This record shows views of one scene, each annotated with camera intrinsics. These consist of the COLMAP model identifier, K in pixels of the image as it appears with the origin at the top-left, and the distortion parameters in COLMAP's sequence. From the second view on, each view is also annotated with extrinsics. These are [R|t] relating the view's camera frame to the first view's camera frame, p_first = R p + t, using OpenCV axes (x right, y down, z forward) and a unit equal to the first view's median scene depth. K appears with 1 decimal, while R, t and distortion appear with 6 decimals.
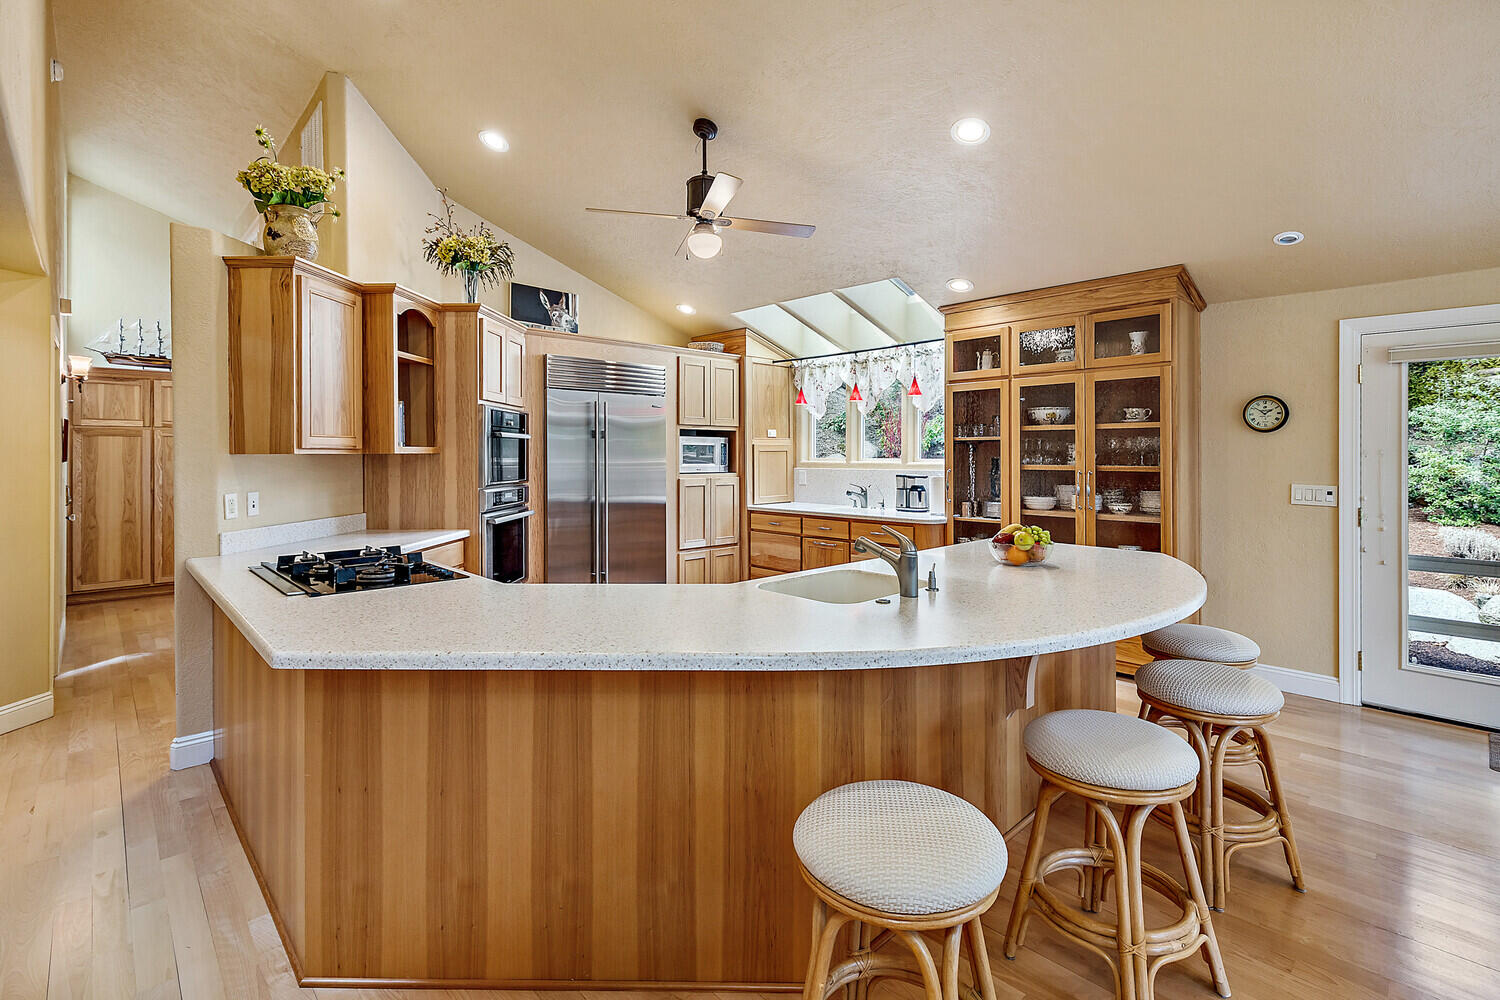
lens RADIAL K [[695.2, 0, 769.1], [0, 695.2, 455.6], [0, 0, 1]] dist [0.005394, -0.001067]
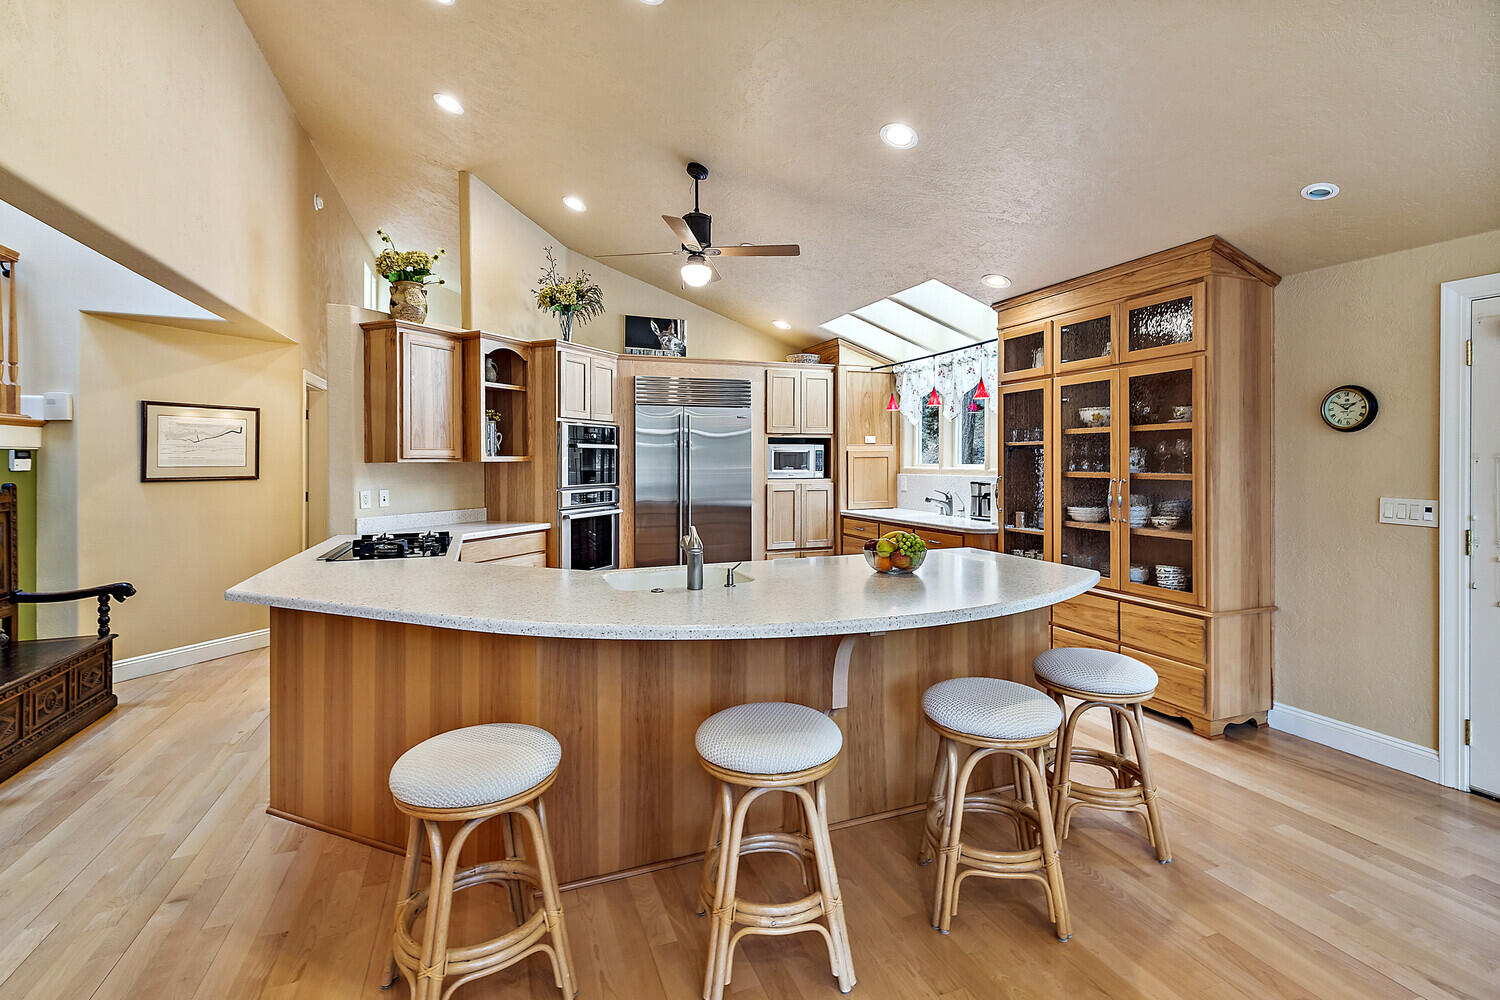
lens RADIAL K [[695.2, 0, 758.6], [0, 695.2, 464.8], [0, 0, 1]] dist [0.005394, -0.001067]
pose [[0.921359, -0.001137, -0.388710, 0.370839], [0.003007, 0.999987, 0.004201, -0.000958], [0.388700, -0.005039, 0.921351, 0.005386]]
